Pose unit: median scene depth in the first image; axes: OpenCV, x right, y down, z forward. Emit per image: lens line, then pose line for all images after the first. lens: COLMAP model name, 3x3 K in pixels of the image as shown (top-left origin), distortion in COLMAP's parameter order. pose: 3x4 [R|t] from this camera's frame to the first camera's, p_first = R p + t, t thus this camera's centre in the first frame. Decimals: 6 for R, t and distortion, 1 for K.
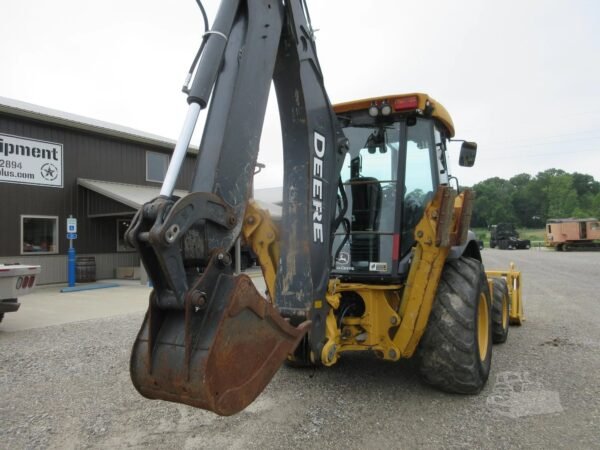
lens RADIAL K [[446.4, 0, 299.5], [0, 446.4, 225.0], [0, 0, 1]] dist [0.004362, -0.000479]
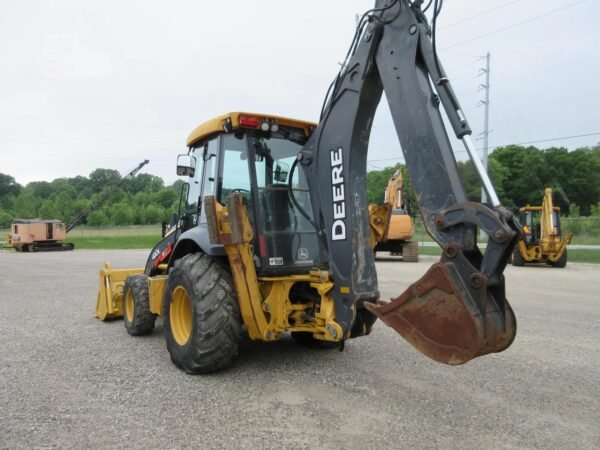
lens RADIAL K [[446.4, 0, 300.1], [0, 446.4, 223.3], [0, 0, 1]] dist [0.004362, -0.000479]
pose [[0.388951, 0.030267, 0.920761, -0.099399], [-0.024780, 0.999442, -0.022386, 0.002162], [-0.920925, -0.014109, 0.389484, 0.055695]]
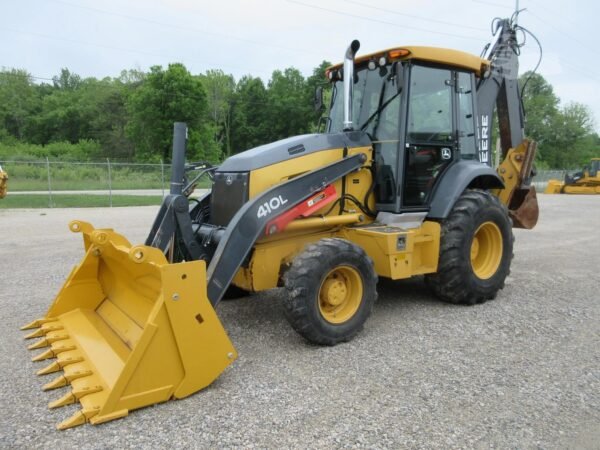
lens RADIAL K [[446.4, 0, 300.0], [0, 446.4, 223.5], [0, 0, 1]] dist [0.004362, -0.000479]
pose [[-0.925014, -0.026515, 0.379007, -0.001614], [0.001999, 0.997208, 0.074644, 0.008334], [-0.379928, 0.069804, -0.922379, 0.258631]]
